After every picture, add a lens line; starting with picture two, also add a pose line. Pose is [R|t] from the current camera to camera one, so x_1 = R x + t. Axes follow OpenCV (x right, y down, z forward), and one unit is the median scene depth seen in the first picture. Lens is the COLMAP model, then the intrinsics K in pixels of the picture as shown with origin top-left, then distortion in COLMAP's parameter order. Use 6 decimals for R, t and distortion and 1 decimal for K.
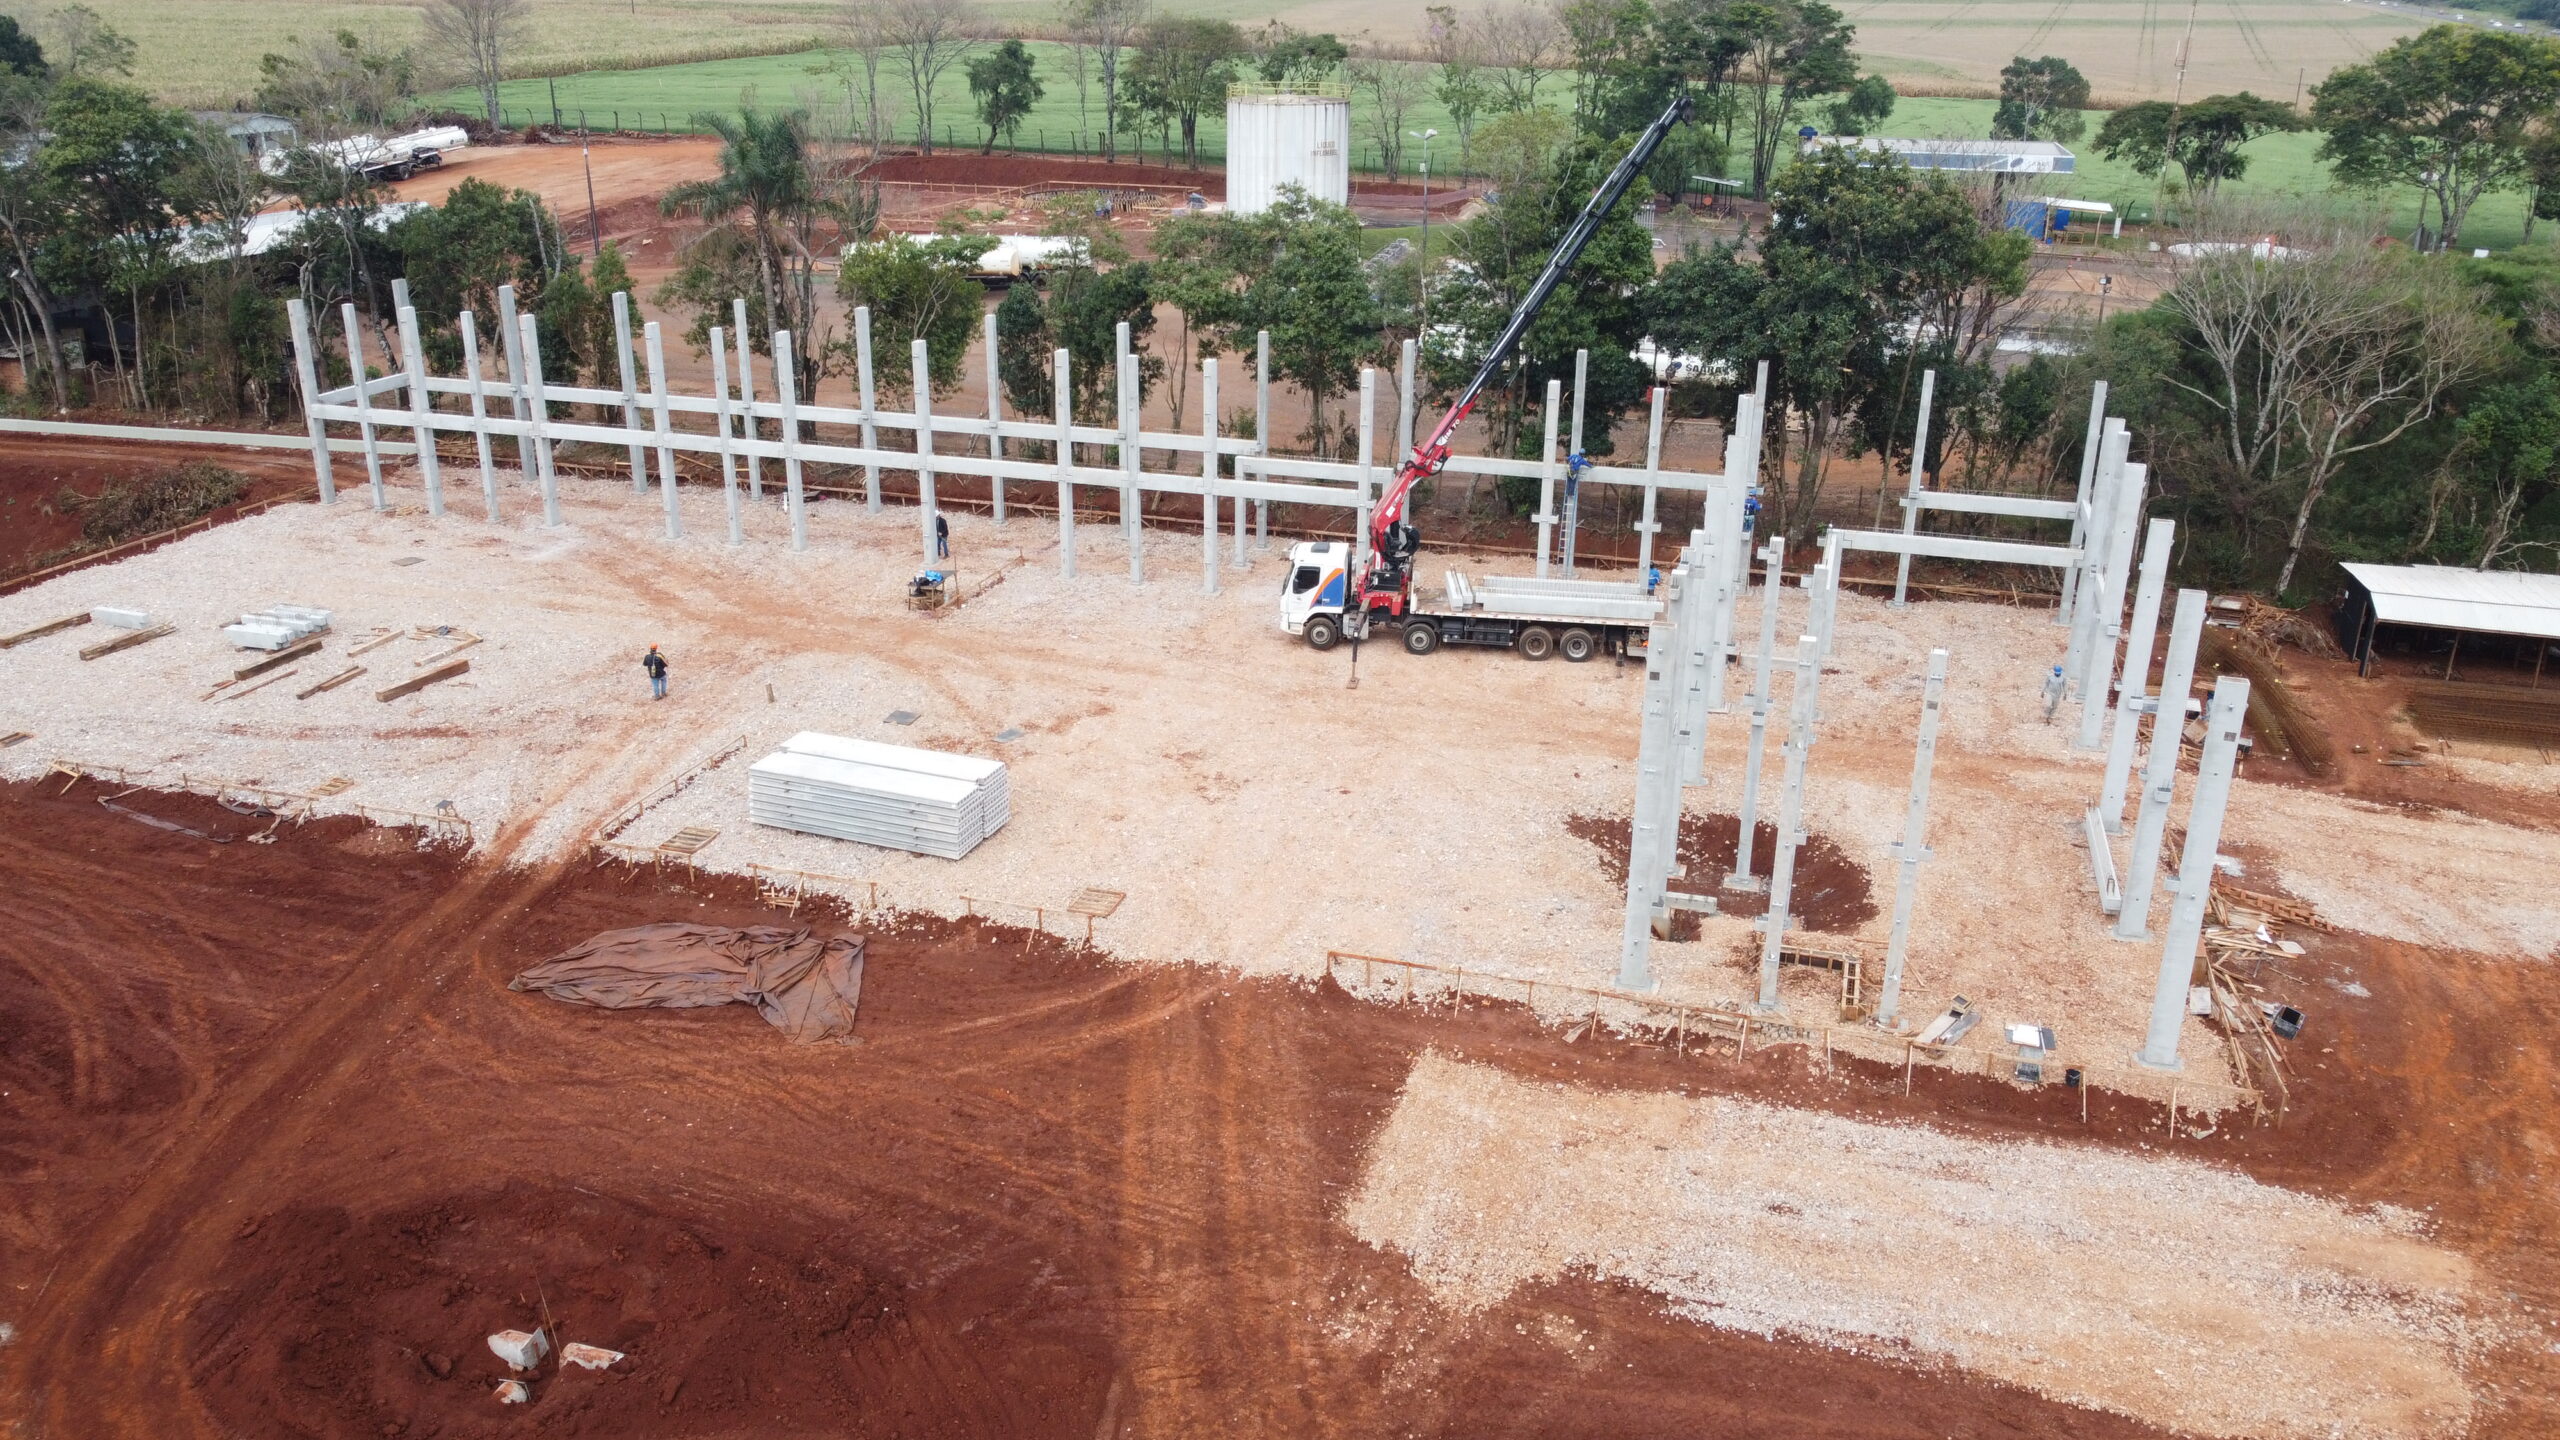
lens RADIAL K [[1941.4, 0, 1265.3], [0, 1941.4, 717.5], [0, 0, 1]] dist [-0.003274, 0.002415]
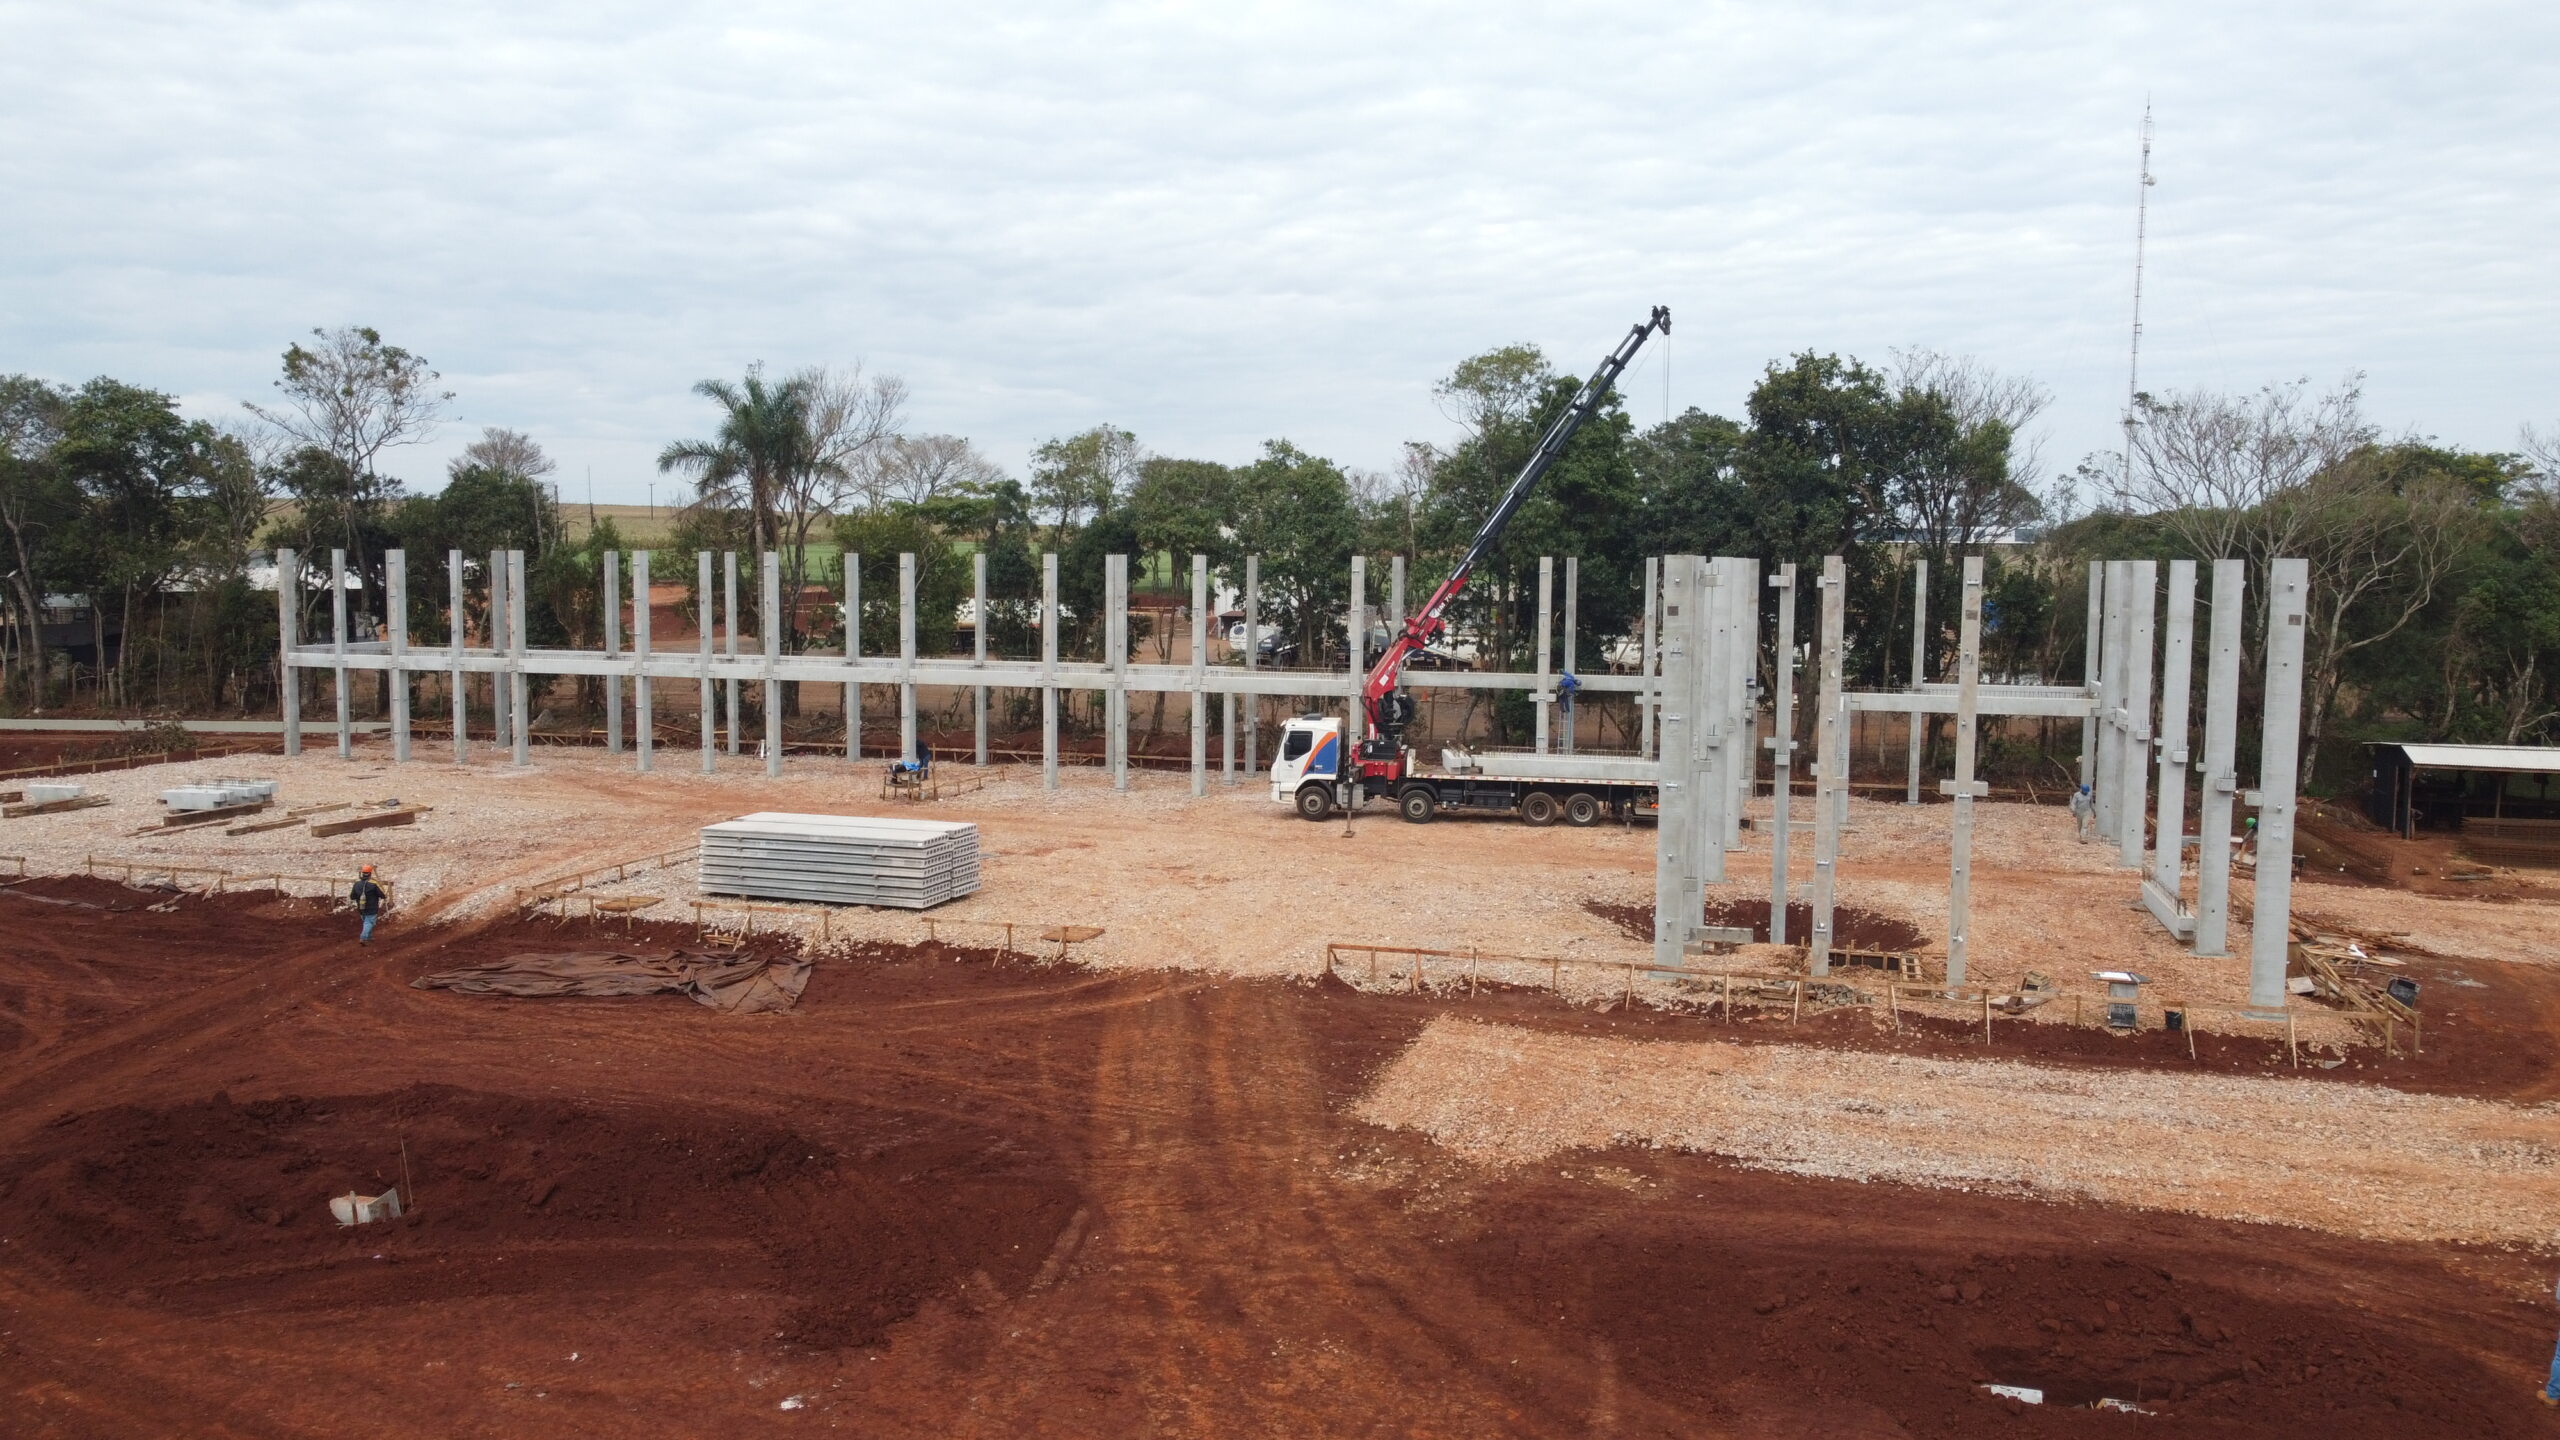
lens RADIAL K [[1941.4, 0, 1265.3], [0, 1941.4, 717.5], [0, 0, 1]] dist [-0.003274, 0.002415]
pose [[0.999970, -0.001614, 0.007609, -0.003490], [0.003675, 0.960190, -0.279323, 0.264162], [-0.006855, 0.279343, 0.960167, 0.102927]]
